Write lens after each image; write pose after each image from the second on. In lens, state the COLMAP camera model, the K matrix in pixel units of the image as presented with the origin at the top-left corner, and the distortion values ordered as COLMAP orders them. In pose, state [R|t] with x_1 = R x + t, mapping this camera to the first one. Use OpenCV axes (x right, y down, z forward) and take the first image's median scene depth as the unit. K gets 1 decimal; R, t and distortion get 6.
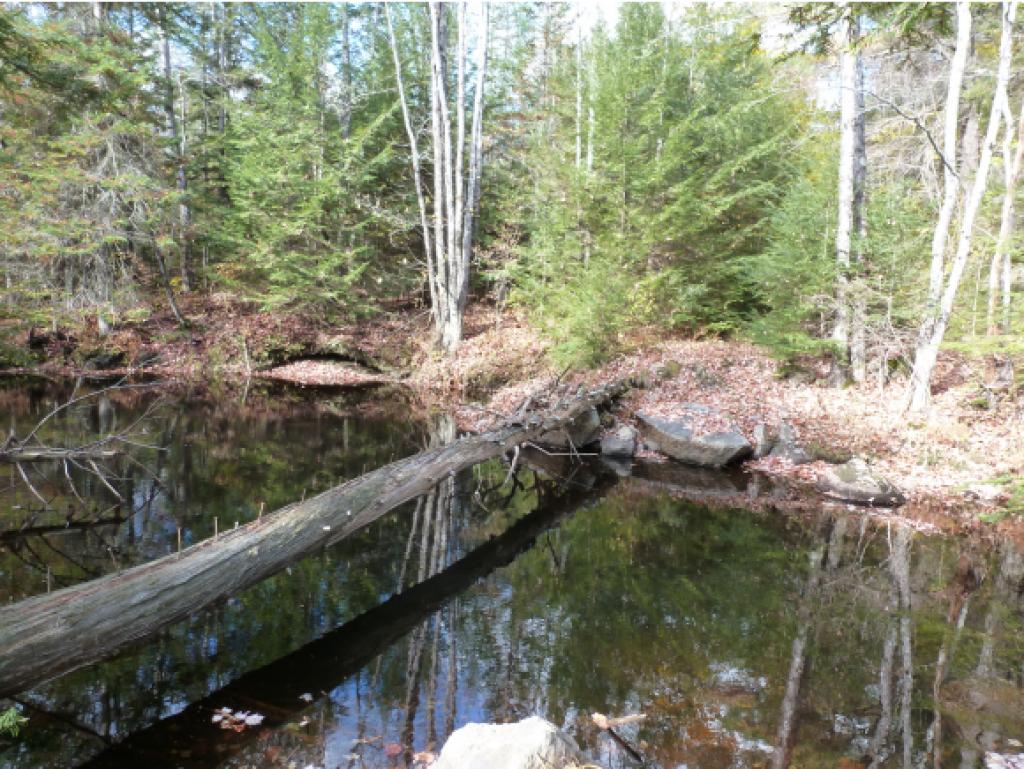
lens RADIAL K [[736.8, 0, 511.0], [0, 736.8, 387.6], [0, 0, 1]] dist [-0.070835, 0.021661]
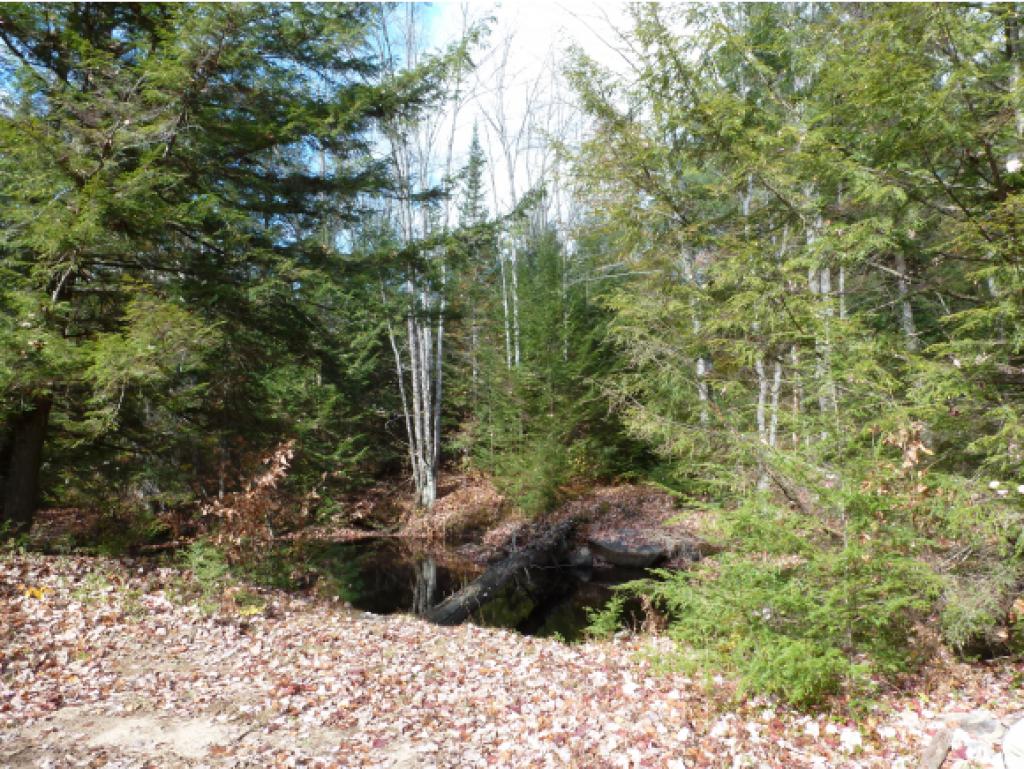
lens RADIAL K [[736.8, 0, 509.9], [0, 736.8, 383.2], [0, 0, 1]] dist [-0.070835, 0.021661]
pose [[0.985910, -0.055575, 0.157772, -0.138023], [0.087000, 0.975950, -0.199883, 0.006632], [-0.142869, 0.210793, 0.967034, -0.333497]]
